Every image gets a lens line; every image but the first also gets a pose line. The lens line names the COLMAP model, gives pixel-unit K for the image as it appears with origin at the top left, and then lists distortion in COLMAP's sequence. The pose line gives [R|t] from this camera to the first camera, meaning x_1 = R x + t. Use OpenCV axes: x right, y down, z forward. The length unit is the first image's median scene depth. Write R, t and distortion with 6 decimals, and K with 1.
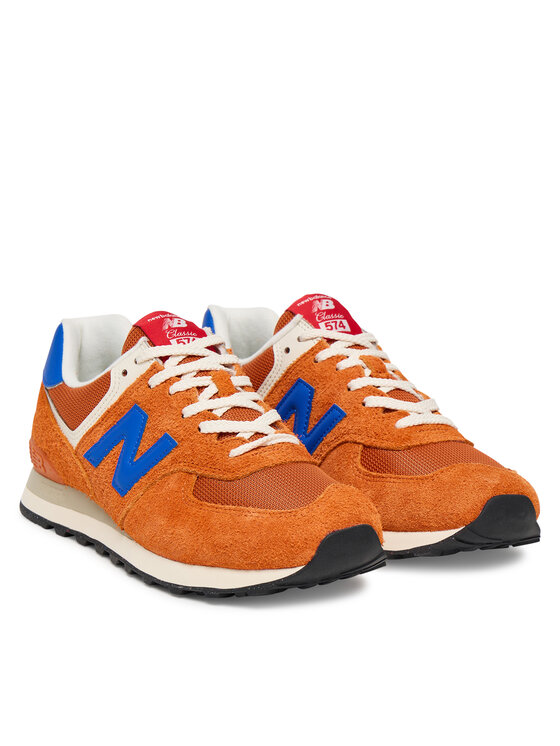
lens RADIAL K [[2150.2, 0, 280.0], [0, 2150.2, 373.0], [0, 0, 1]] dist [0.107088, -0.174087]
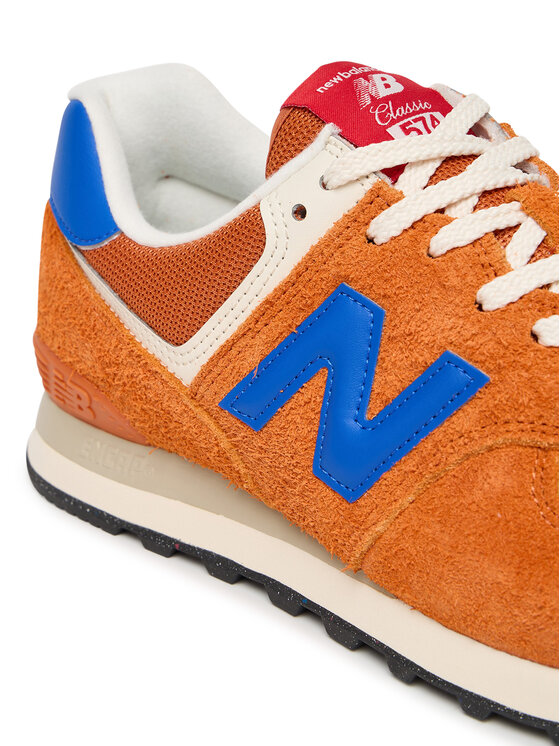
lens RADIAL K [[1824.8, 0, 280.0], [0, 1824.8, 373.0], [0, 0, 1]] dist [-0.267777, -0.355823]
pose [[0.978370, -0.132642, 0.158742, -0.140536], [0.102770, 0.977634, 0.183496, -0.036922], [-0.179531, -0.163213, 0.970119, 0.638889]]
